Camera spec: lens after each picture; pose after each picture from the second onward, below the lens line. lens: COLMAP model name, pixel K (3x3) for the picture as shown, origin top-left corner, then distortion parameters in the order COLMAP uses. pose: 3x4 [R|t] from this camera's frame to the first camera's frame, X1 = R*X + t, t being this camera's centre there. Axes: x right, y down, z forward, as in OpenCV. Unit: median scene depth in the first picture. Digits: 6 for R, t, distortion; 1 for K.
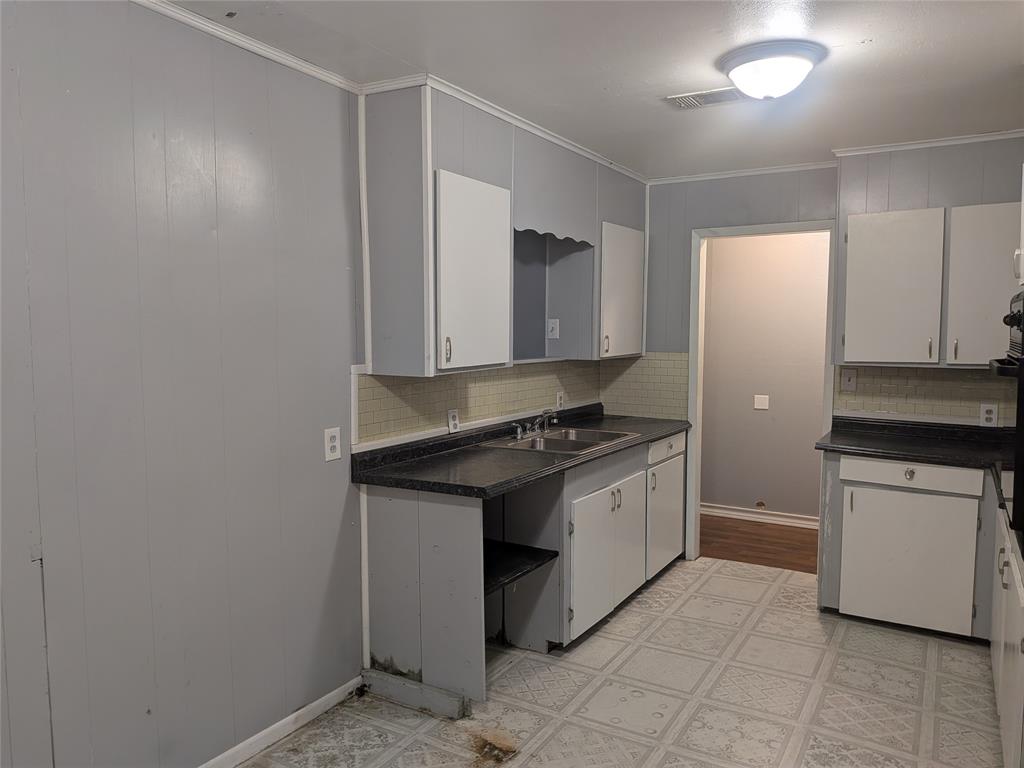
lens RADIAL K [[749.6, 0, 512.0], [0, 749.6, 384.0], [0, 0, 1]] dist [0.108647, -0.122751]
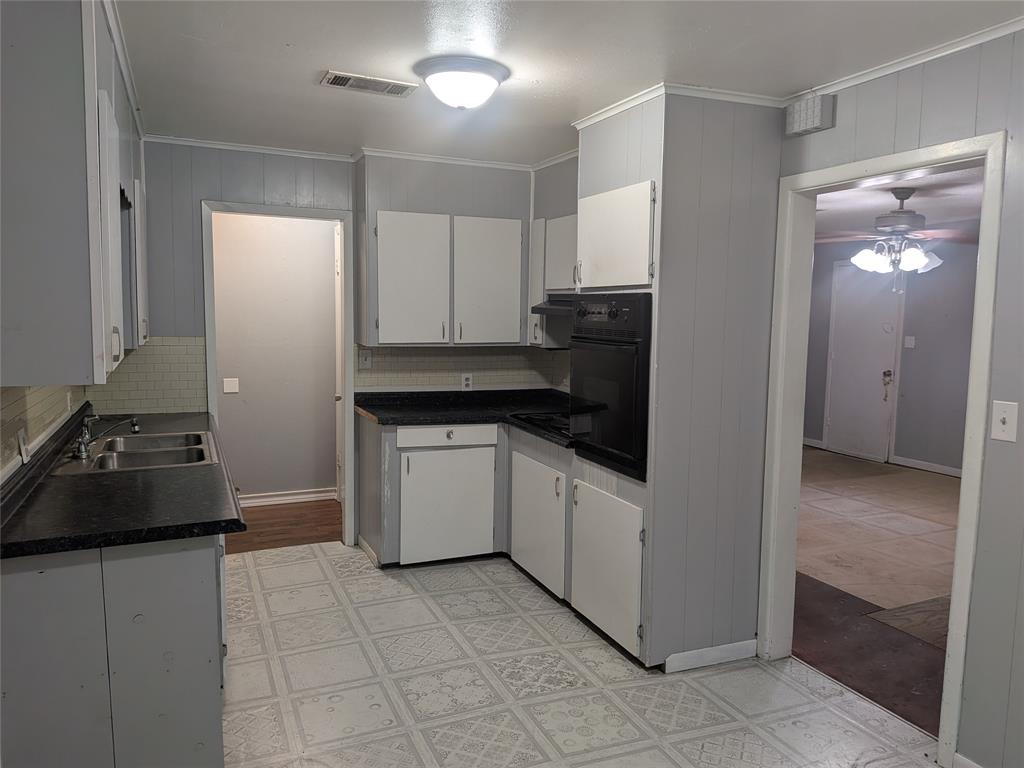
lens RADIAL K [[749.6, 0, 512.0], [0, 749.6, 384.0], [0, 0, 1]] dist [0.108647, -0.122751]
pose [[0.588634, -0.075336, 0.804882, -0.366212], [0.047147, 0.997153, 0.058853, -0.027731], [-0.807024, 0.003305, 0.590510, 0.207324]]
